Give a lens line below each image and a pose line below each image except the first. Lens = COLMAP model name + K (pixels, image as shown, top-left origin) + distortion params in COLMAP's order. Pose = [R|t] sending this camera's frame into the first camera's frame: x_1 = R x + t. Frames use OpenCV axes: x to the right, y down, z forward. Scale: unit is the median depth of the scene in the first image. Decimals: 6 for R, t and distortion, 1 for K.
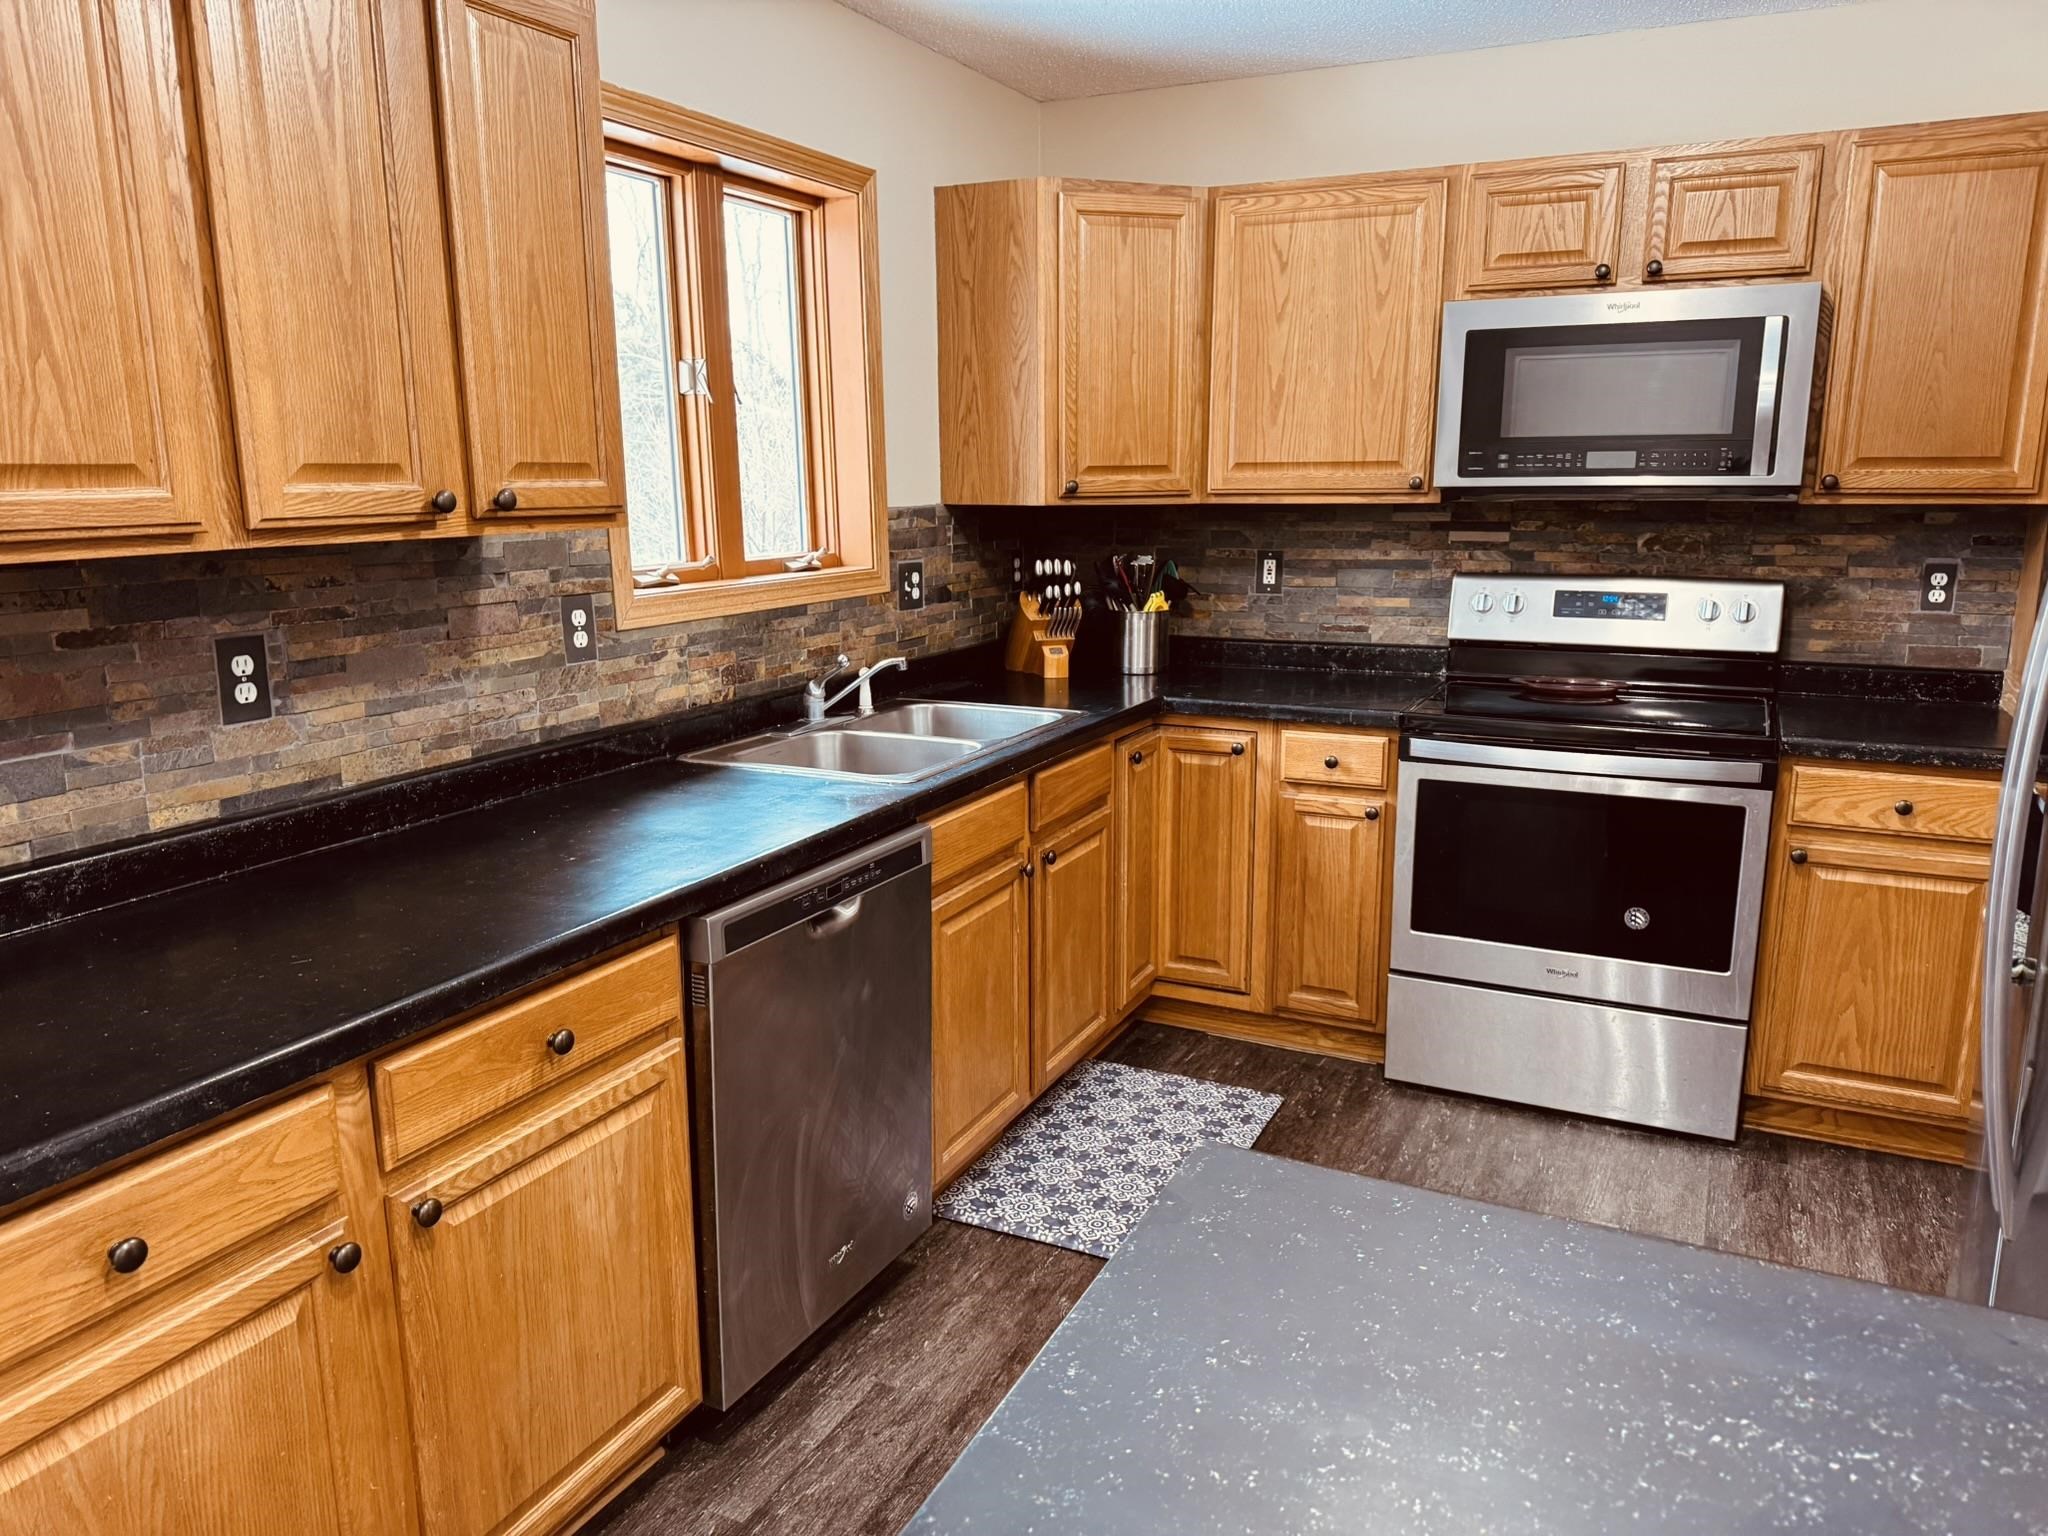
lens RADIAL K [[1458.8, 0, 1009.1], [0, 1458.8, 799.8], [0, 0, 1]] dist [0.045091, -0.040673]
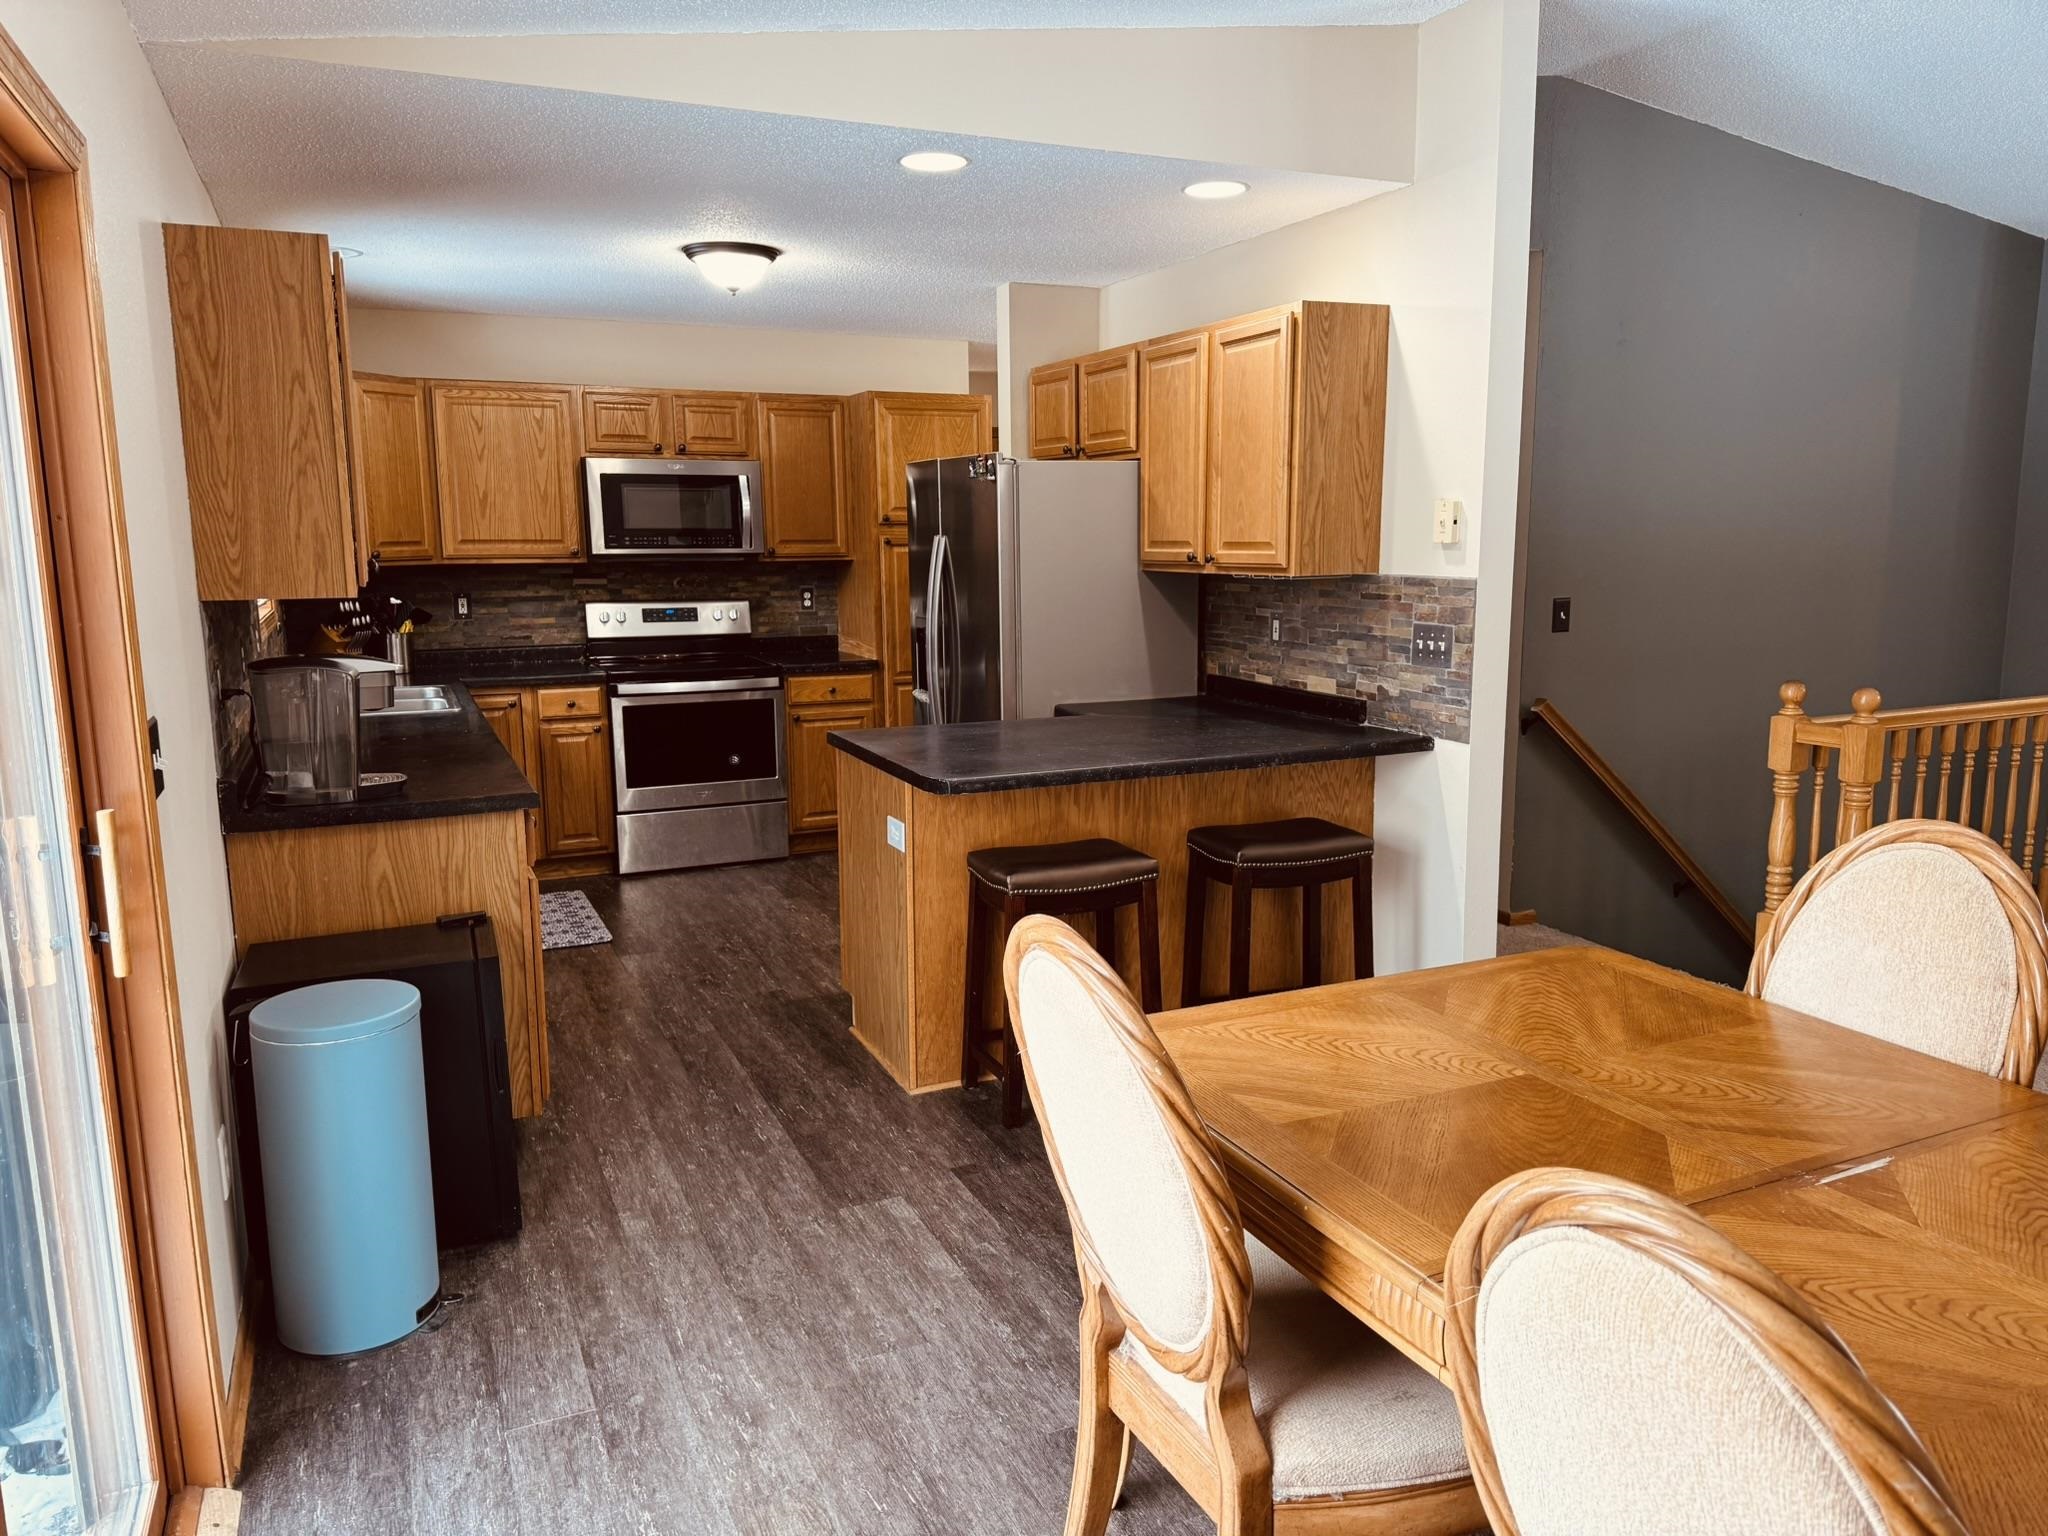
lens RADIAL K [[1458.8, 0, 1040.4], [0, 1458.8, 768.8], [0, 0, 1]] dist [0.045091, -0.040673]
pose [[0.634349, -0.122578, 0.763267, -0.762769], [0.171172, 0.985112, 0.015945, 0.117056], [-0.753858, 0.120535, 0.645887, -0.568413]]
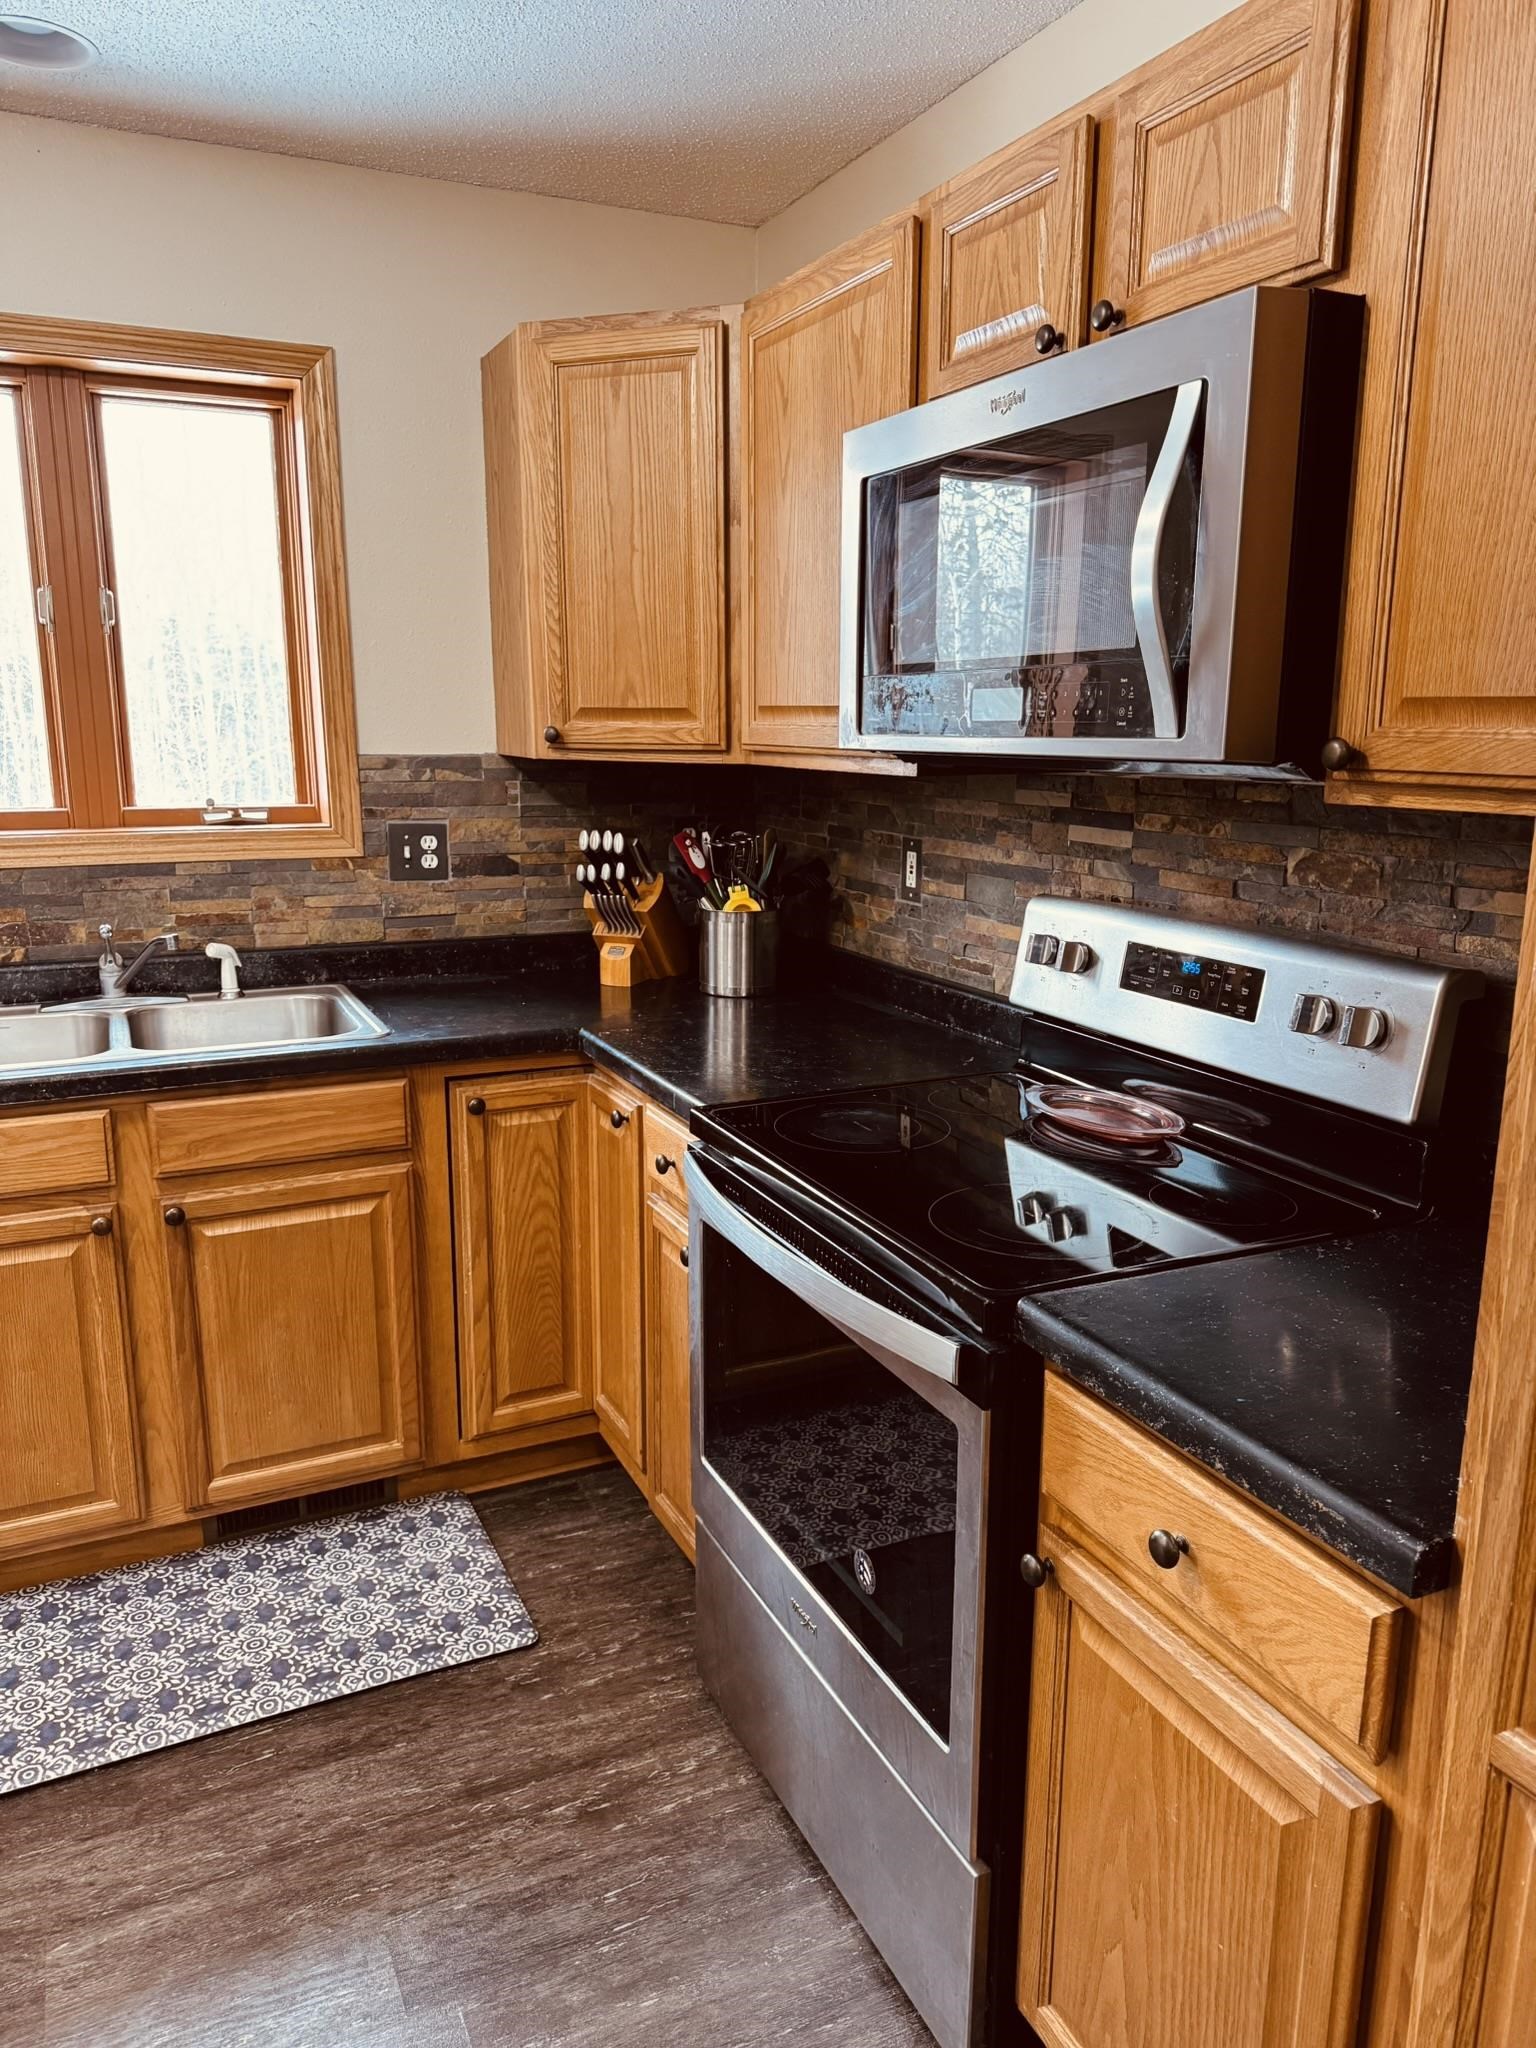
lens RADIAL K [[1458.8, 0, 758.9], [0, 1458.8, 1029.2], [0, 0, 1]] dist [0.045091, -0.040673]
pose [[0.772730, 0.142398, -0.618556, 0.618634], [-0.150786, 0.987796, 0.039031, -0.112274], [0.616565, 0.063109, 0.784771, 0.494409]]
